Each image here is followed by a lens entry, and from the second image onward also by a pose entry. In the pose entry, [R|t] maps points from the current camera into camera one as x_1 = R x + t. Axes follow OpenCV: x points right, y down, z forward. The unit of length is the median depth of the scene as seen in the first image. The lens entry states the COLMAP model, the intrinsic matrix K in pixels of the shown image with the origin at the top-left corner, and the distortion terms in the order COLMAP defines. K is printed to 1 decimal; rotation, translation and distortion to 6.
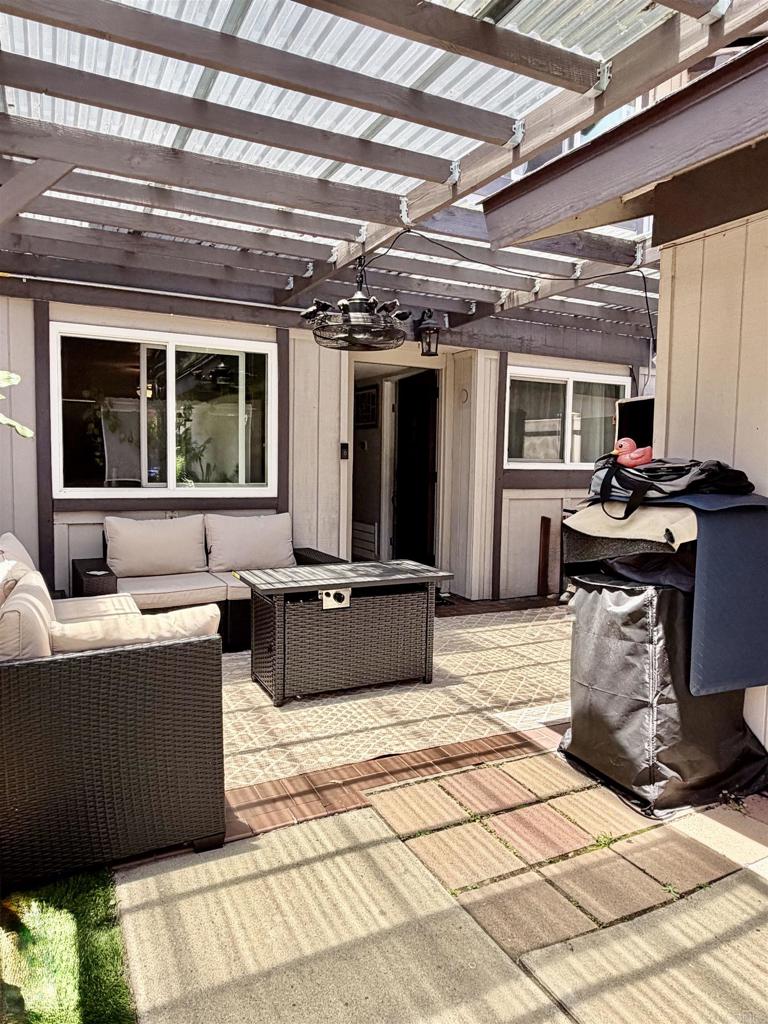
lens RADIAL K [[680.7, 0, 387.4], [0, 680.7, 514.7], [0, 0, 1]] dist [0.001594, -0.000038]
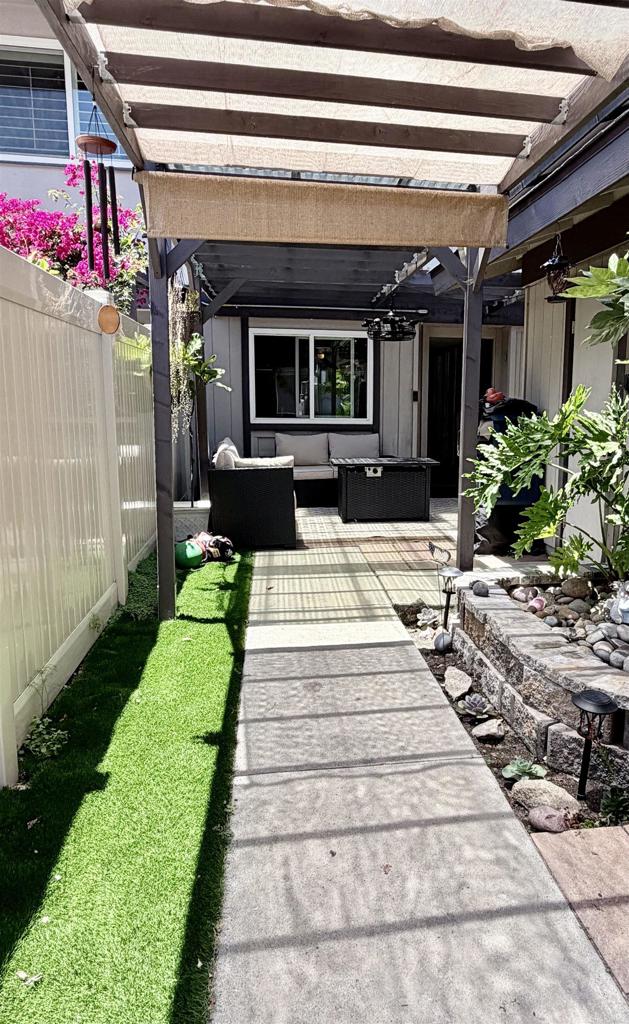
lens RADIAL K [[689.4, 0, 383.3], [0, 689.4, 513.7], [0, 0, 1]] dist [0.009223, -0.000430]
pose [[0.951701, 0.040511, -0.304342, 0.427055], [-0.017795, 0.996869, 0.077049, 0.068221], [0.306511, -0.067912, 0.949442, -0.680624]]
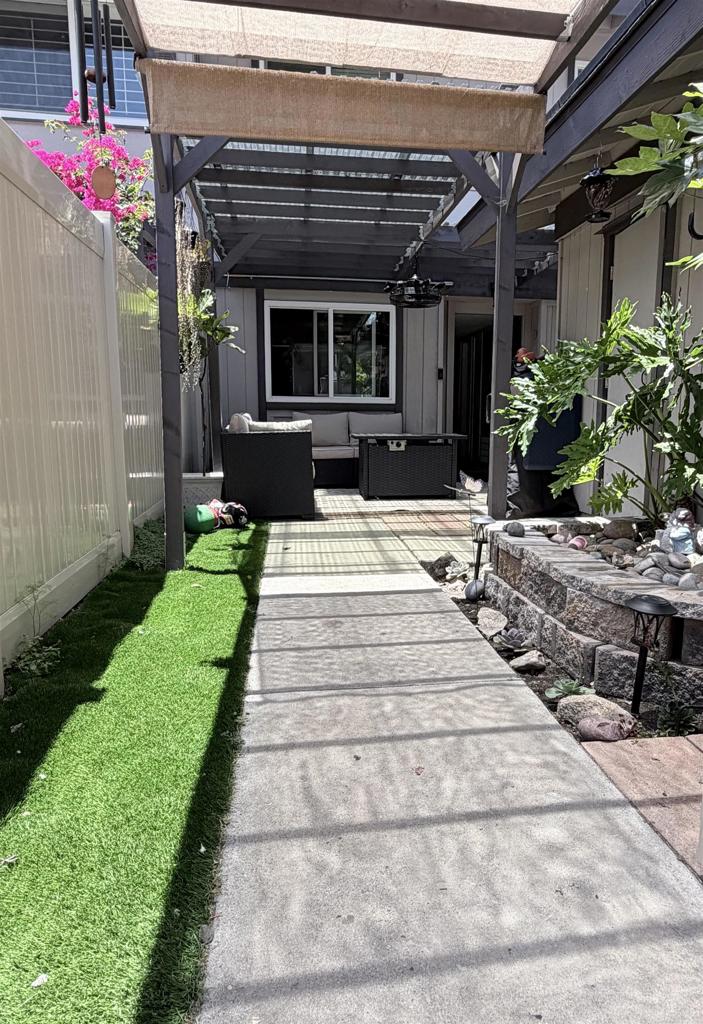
lens RADIAL K [[712.2, 0, 402.2], [0, 712.2, 533.1], [0, 0, 1]] dist [0.010224, -0.004919]
pose [[0.950681, 0.039545, -0.307638, 0.413446], [-0.016049, 0.996782, 0.078536, 0.158042], [0.309754, -0.069726, 0.948257, -0.649887]]
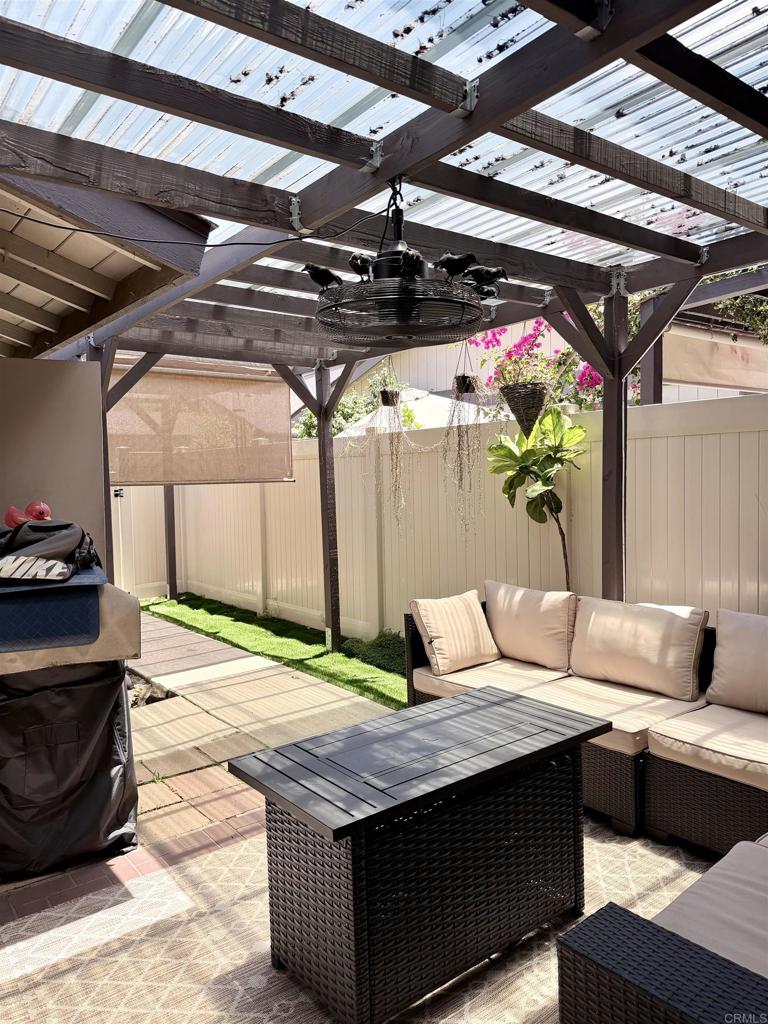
lens RADIAL K [[721.0, 0, 388.2], [0, 721.0, 509.7], [0, 0, 1]] dist [0.033388, -0.036482]
pose [[-0.980407, 0.016547, -0.196287, 0.073550], [-0.010096, 0.990935, 0.133963, -0.144314], [0.196724, 0.133320, -0.971352, 1.230182]]
